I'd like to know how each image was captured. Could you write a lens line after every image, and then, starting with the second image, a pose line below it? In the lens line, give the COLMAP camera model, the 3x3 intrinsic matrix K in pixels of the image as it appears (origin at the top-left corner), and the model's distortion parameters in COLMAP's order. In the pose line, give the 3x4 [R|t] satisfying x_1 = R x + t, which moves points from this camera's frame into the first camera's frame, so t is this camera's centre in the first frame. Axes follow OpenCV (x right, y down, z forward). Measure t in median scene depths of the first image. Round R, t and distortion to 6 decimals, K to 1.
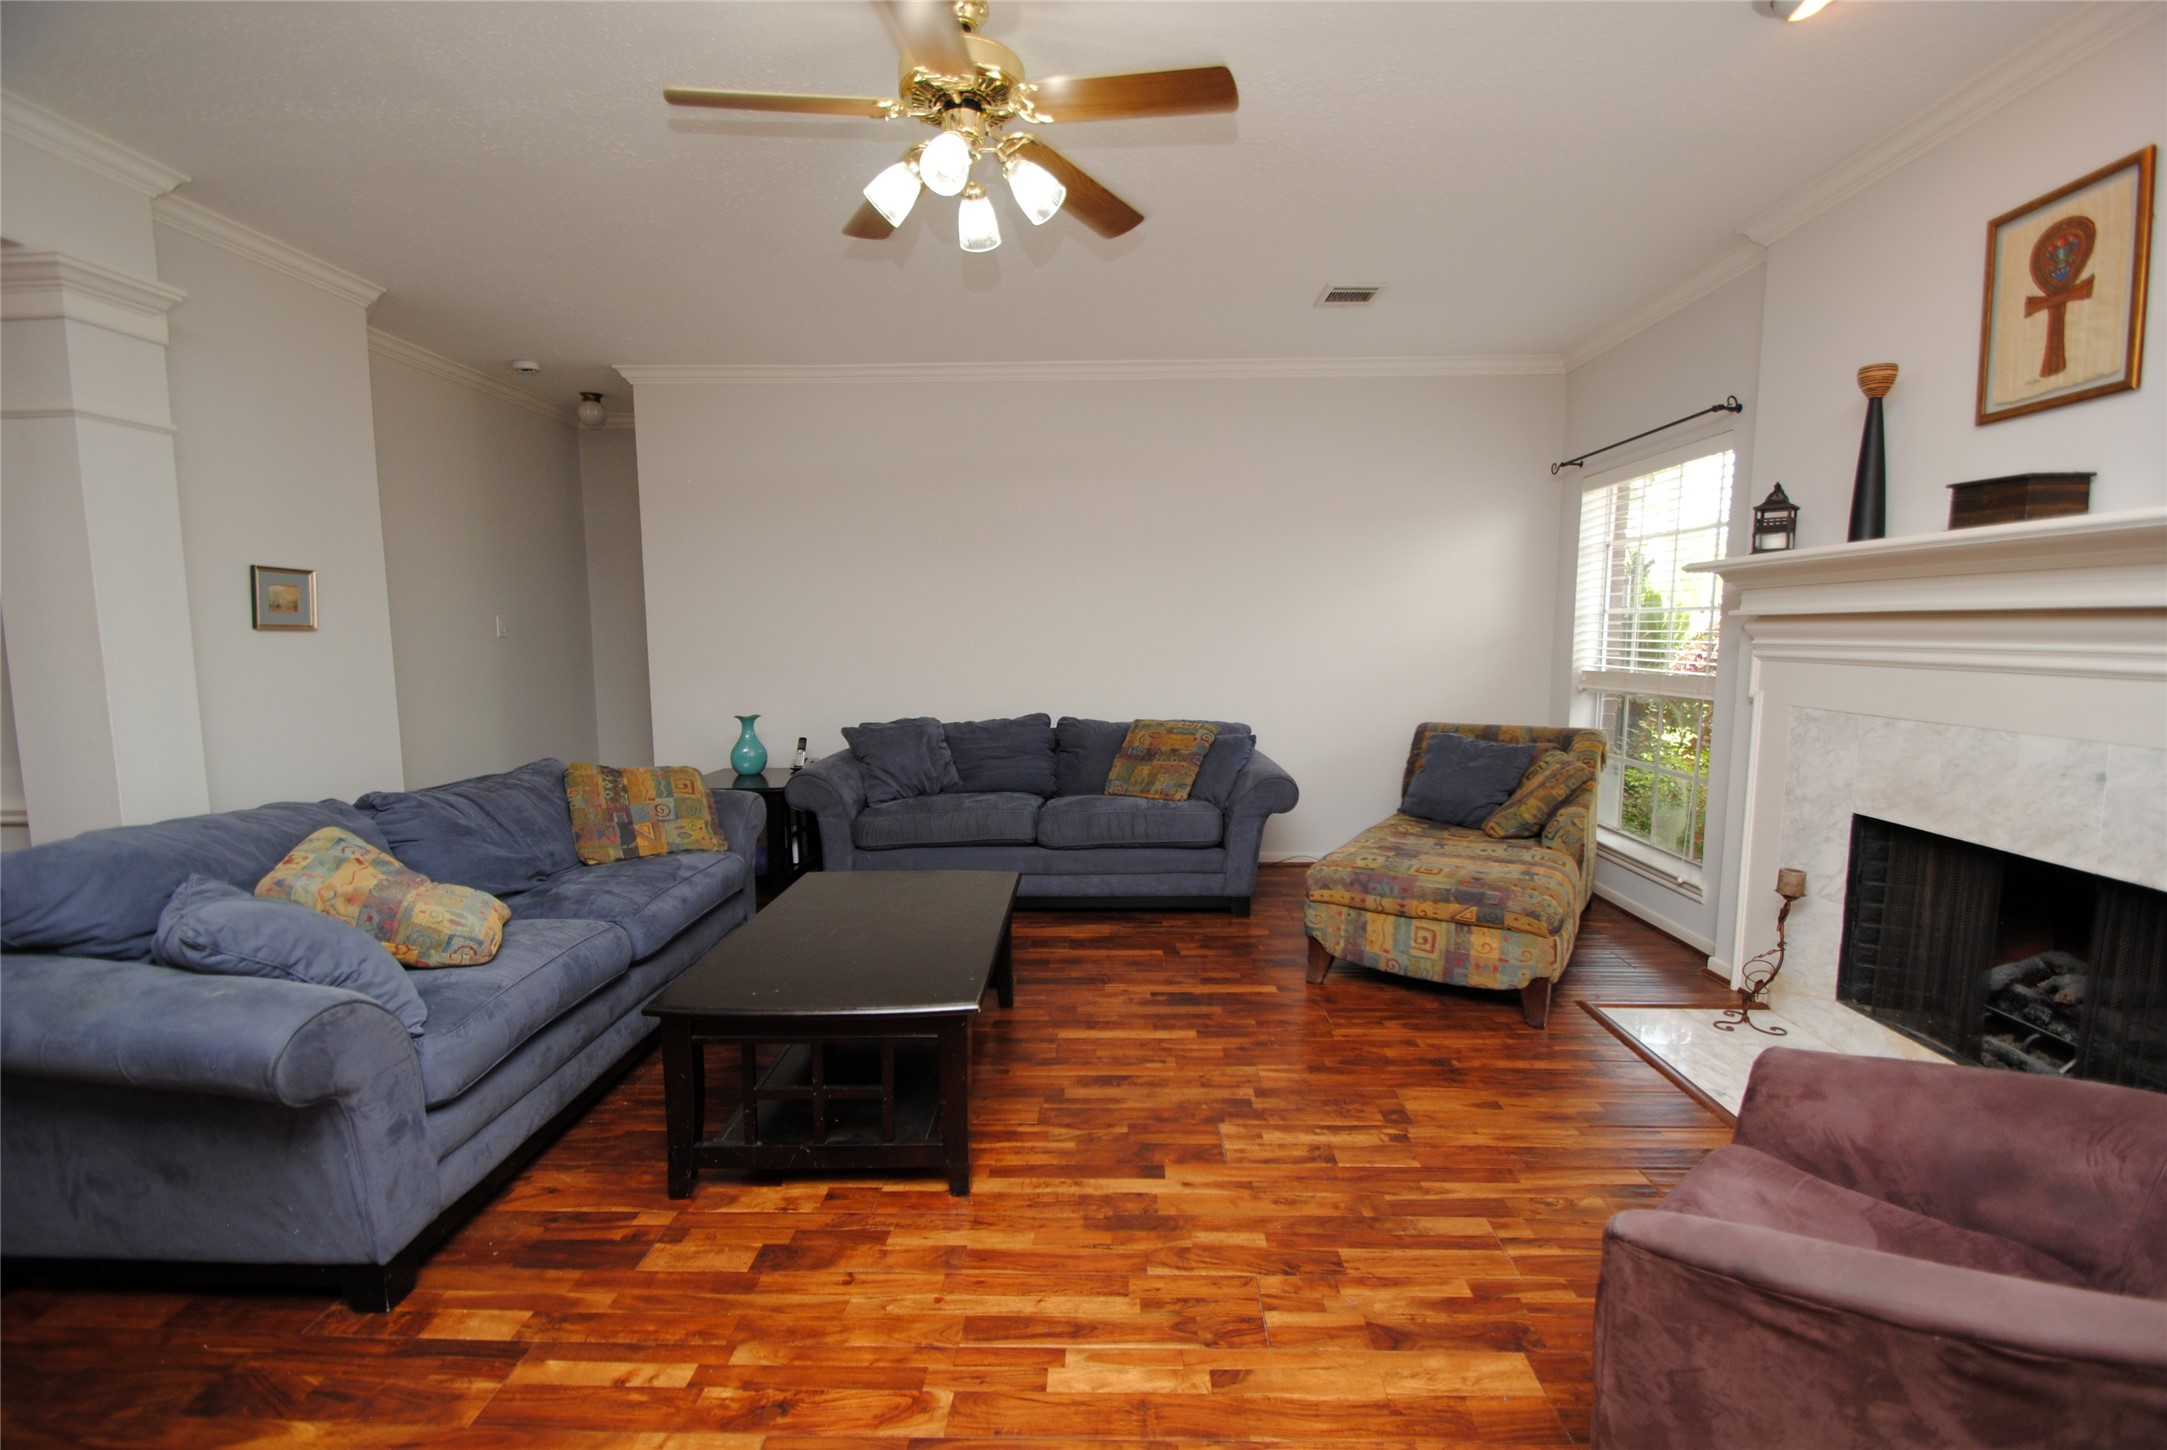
lens RADIAL K [[951.5, 0, 1086.9], [0, 951.5, 722.2], [0, 0, 1]] dist [-0.000794, -0.006660]
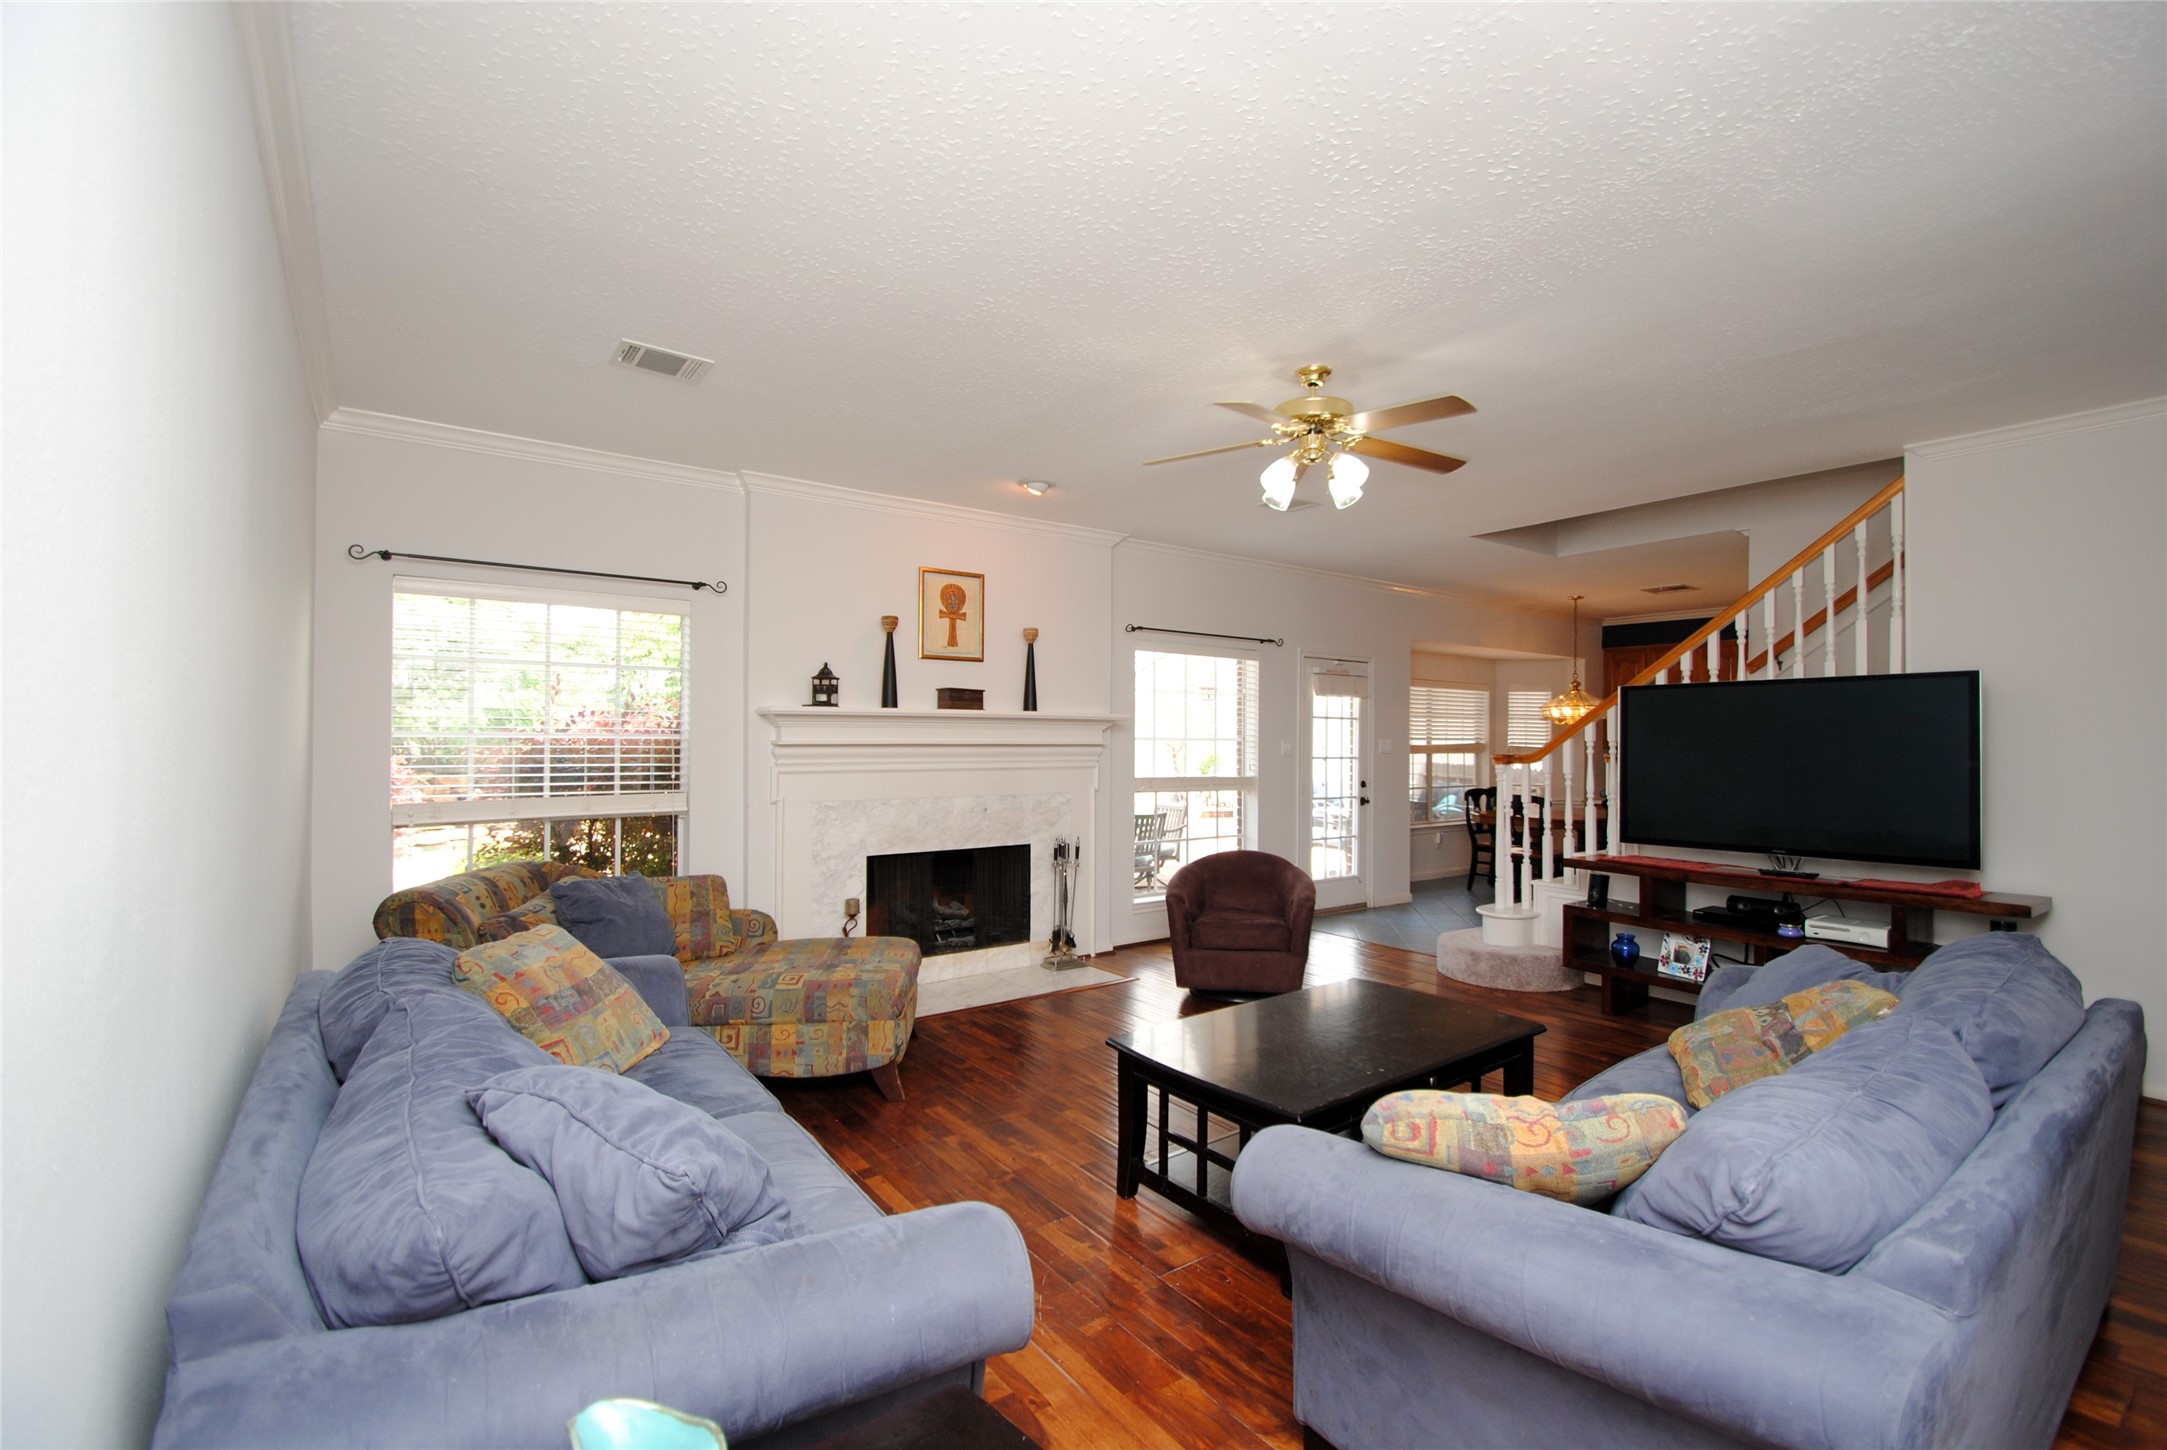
lens RADIAL K [[951.5, 0, 1092.5], [0, 951.5, 734.3], [0, 0, 1]] dist [-0.000794, -0.006660]
pose [[-0.607596, -0.005998, 0.794224, -1.011688], [0.068325, 0.995870, 0.059791, -0.244279], [-0.791302, 0.090594, -0.604676, 2.008158]]
